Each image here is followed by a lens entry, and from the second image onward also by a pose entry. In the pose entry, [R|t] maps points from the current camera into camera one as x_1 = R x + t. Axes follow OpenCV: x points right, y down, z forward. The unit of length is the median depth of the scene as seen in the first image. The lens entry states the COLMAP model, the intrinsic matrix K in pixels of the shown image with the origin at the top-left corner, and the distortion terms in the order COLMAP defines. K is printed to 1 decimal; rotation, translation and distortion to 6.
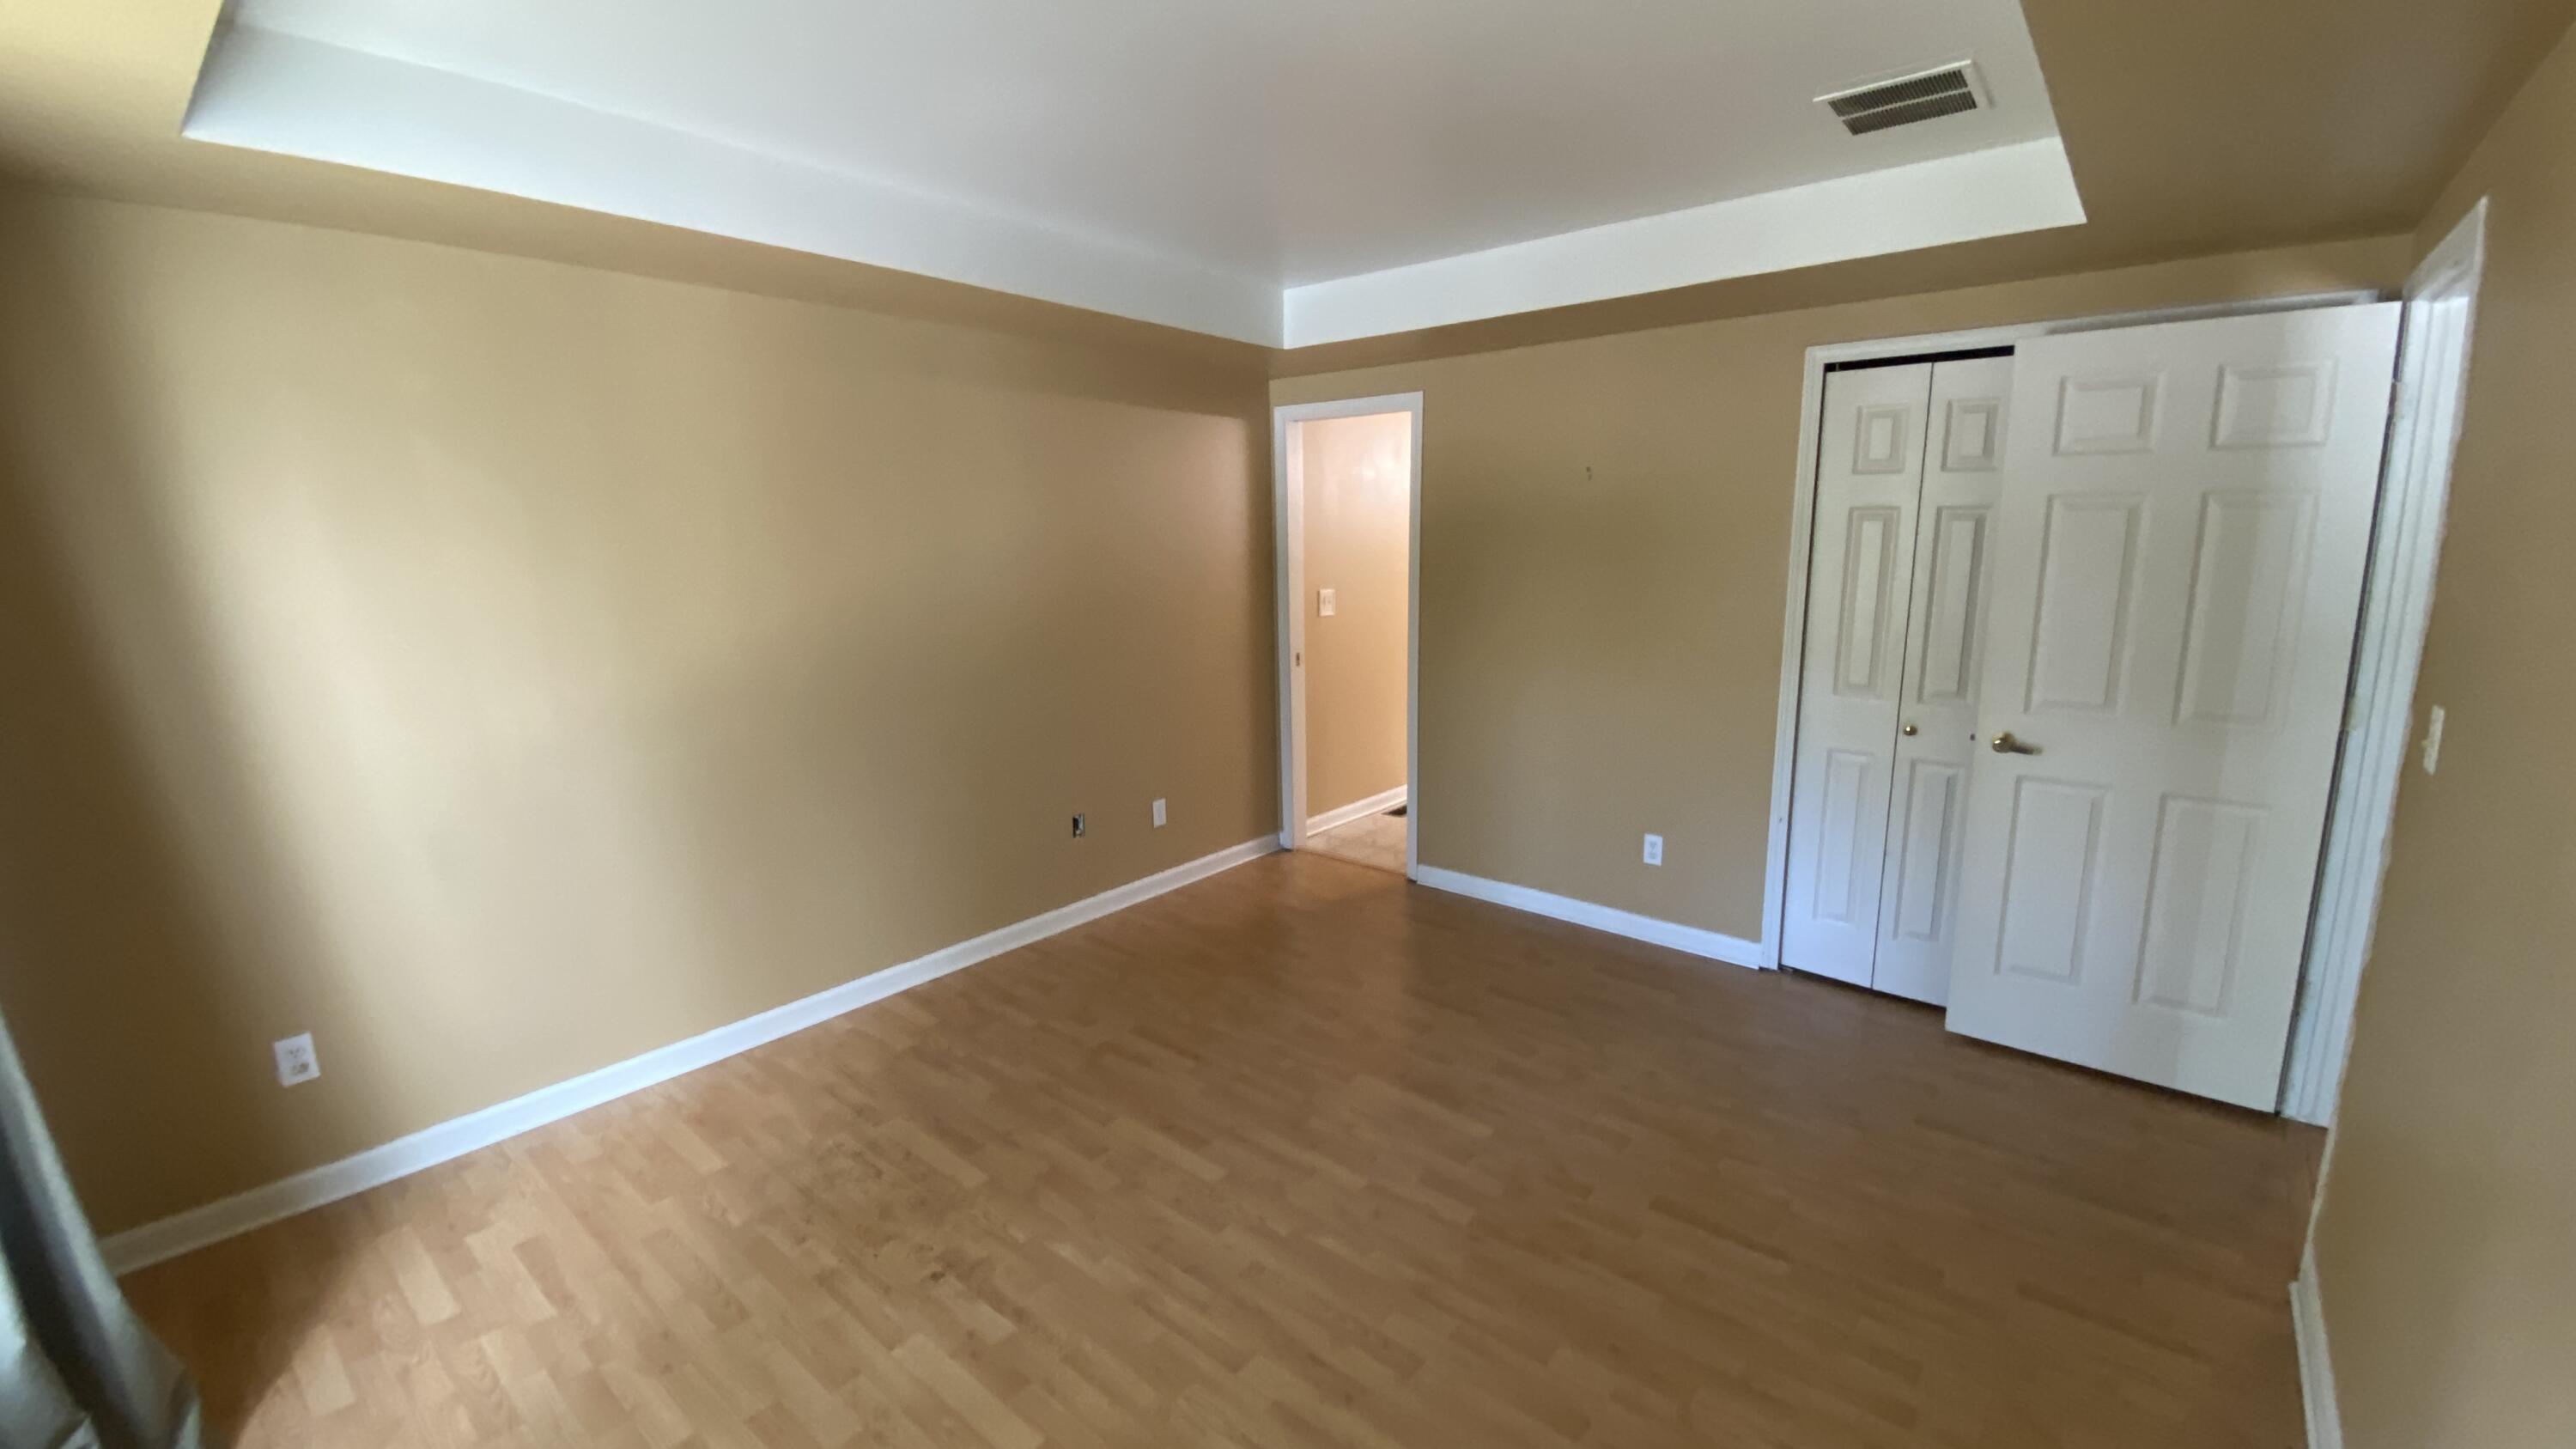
lens RADIAL K [[1045.2, 0, 1284.9], [0, 1045.2, 714.4], [0, 0, 1]] dist [0.028791, -0.024258]
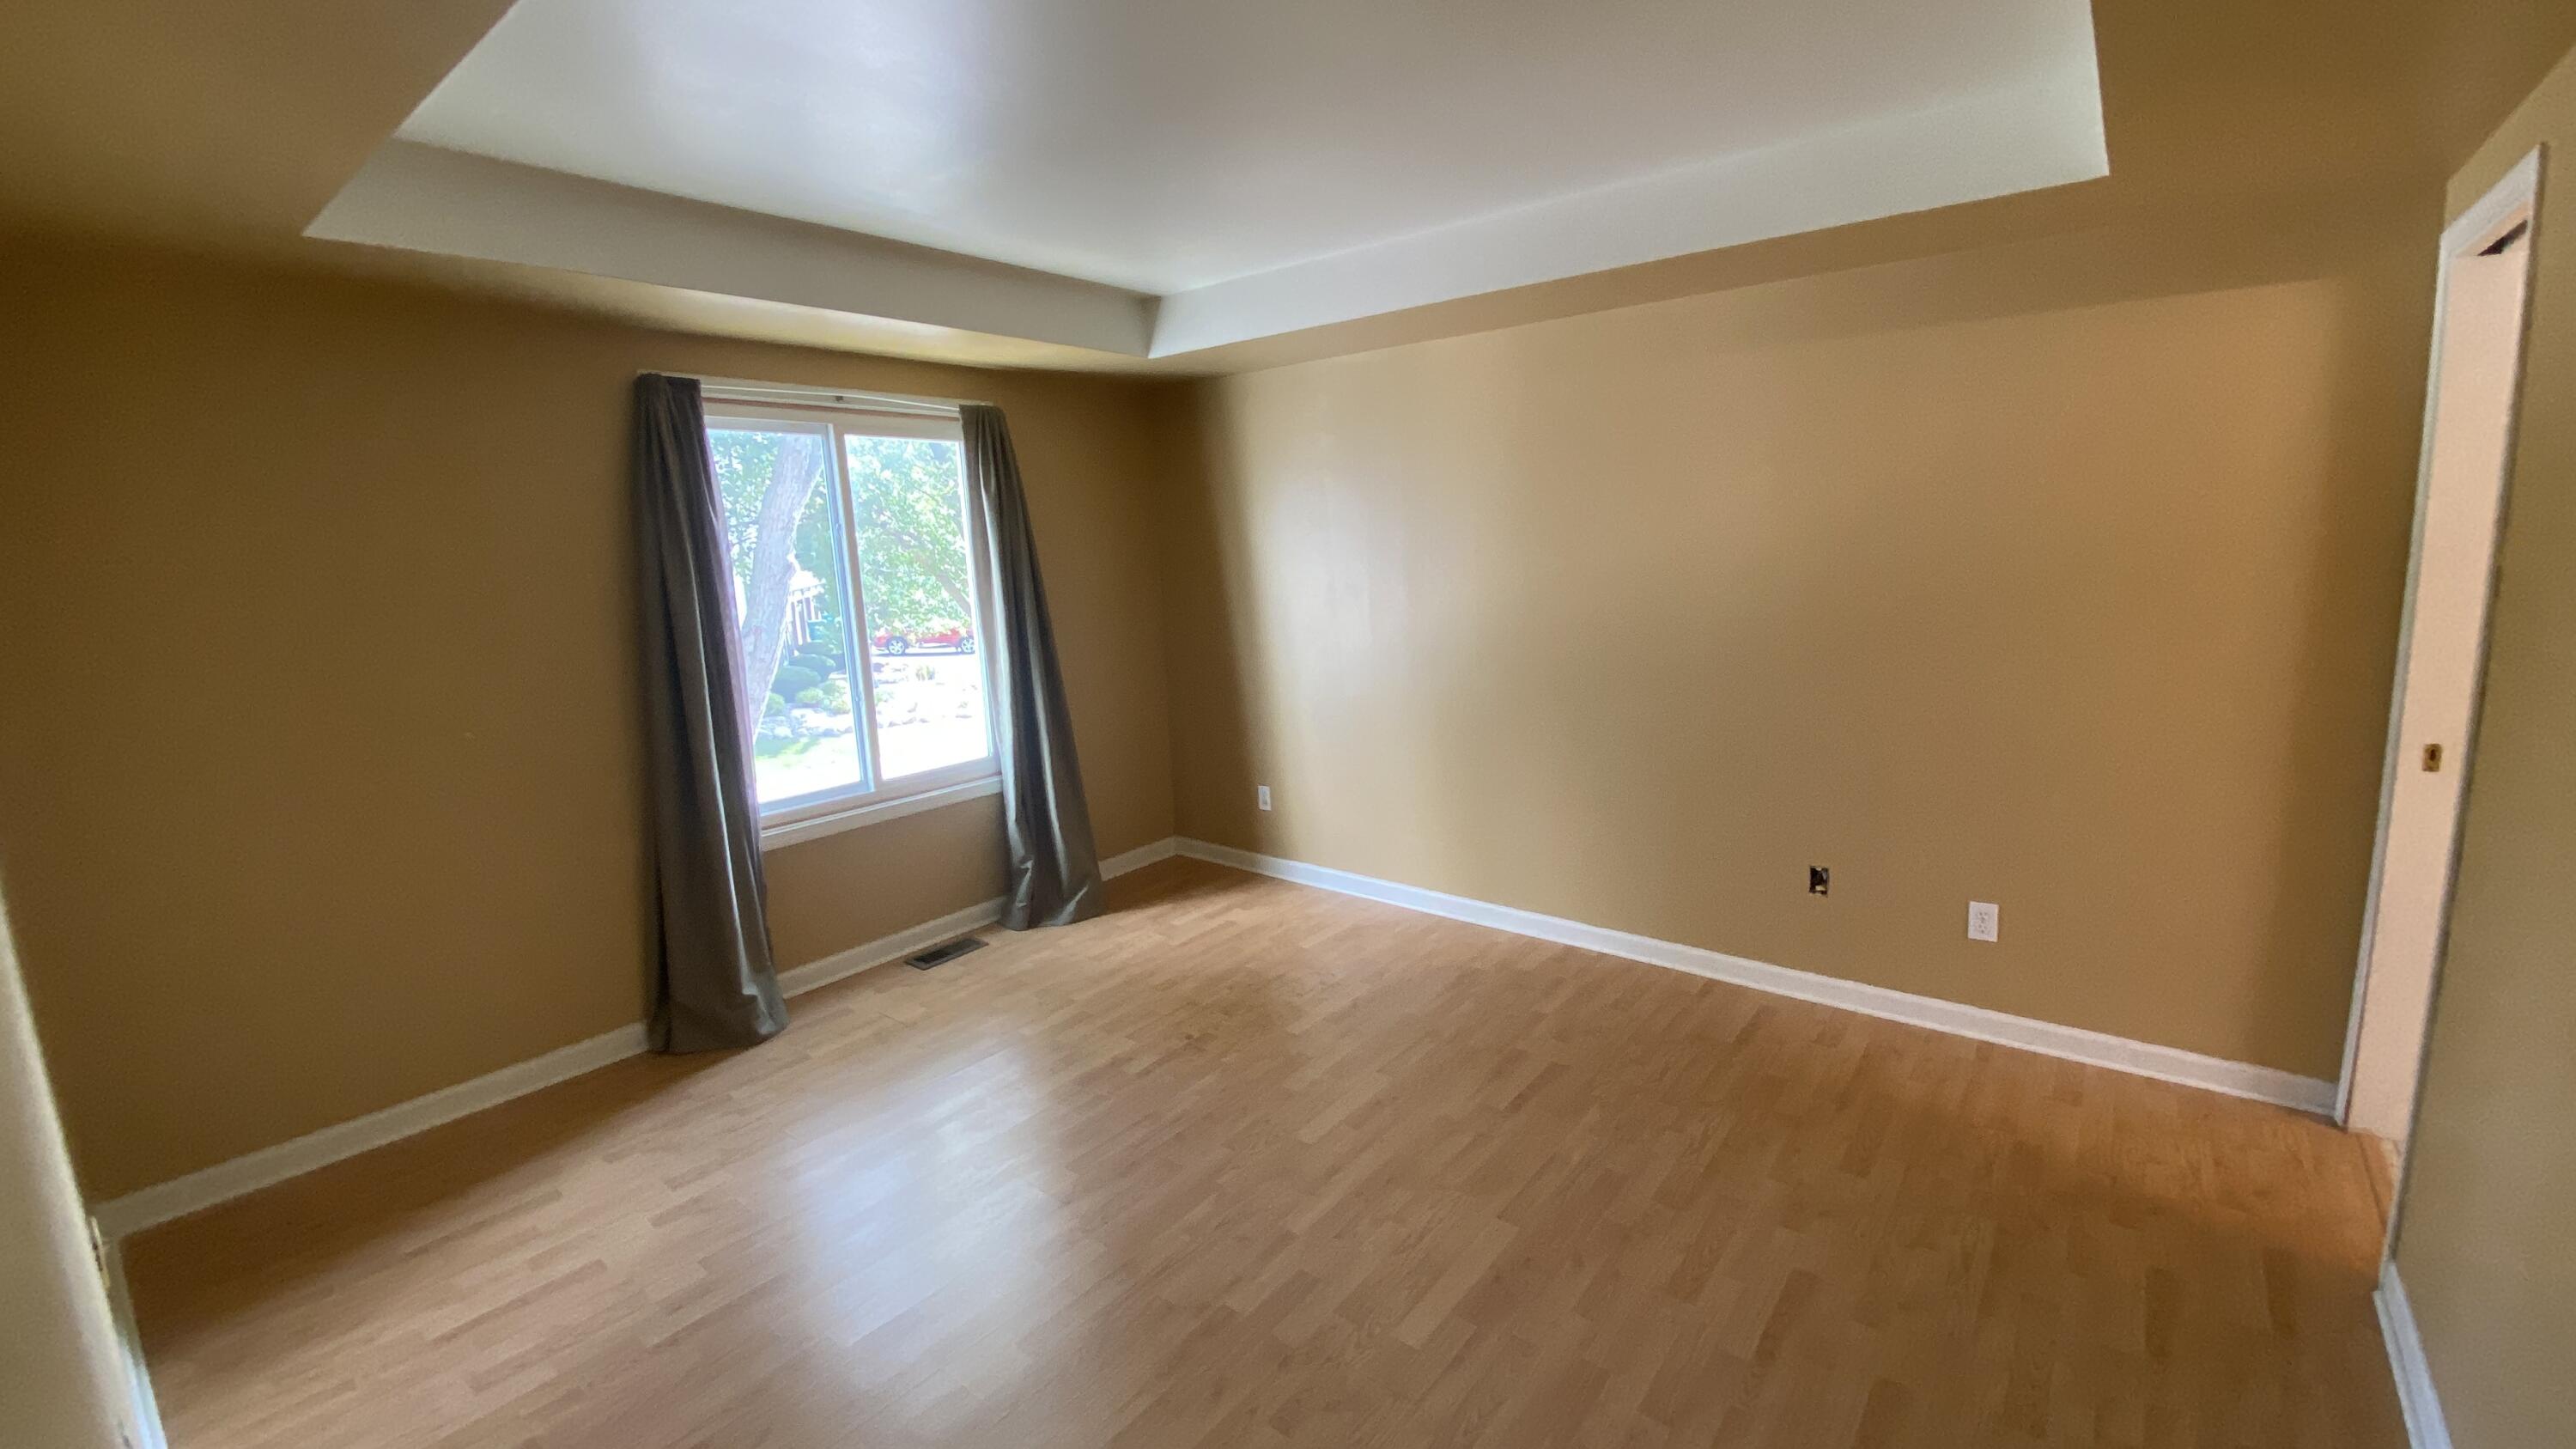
lens RADIAL K [[1045.2, 0, 1284.9], [0, 1045.2, 714.4], [0, 0, 1]] dist [0.028791, -0.024258]
pose [[0.015231, 0.179054, -0.983721, 0.858036], [-0.138283, 0.974759, 0.175281, -0.154495], [0.990276, 0.133362, 0.039607, 0.836139]]
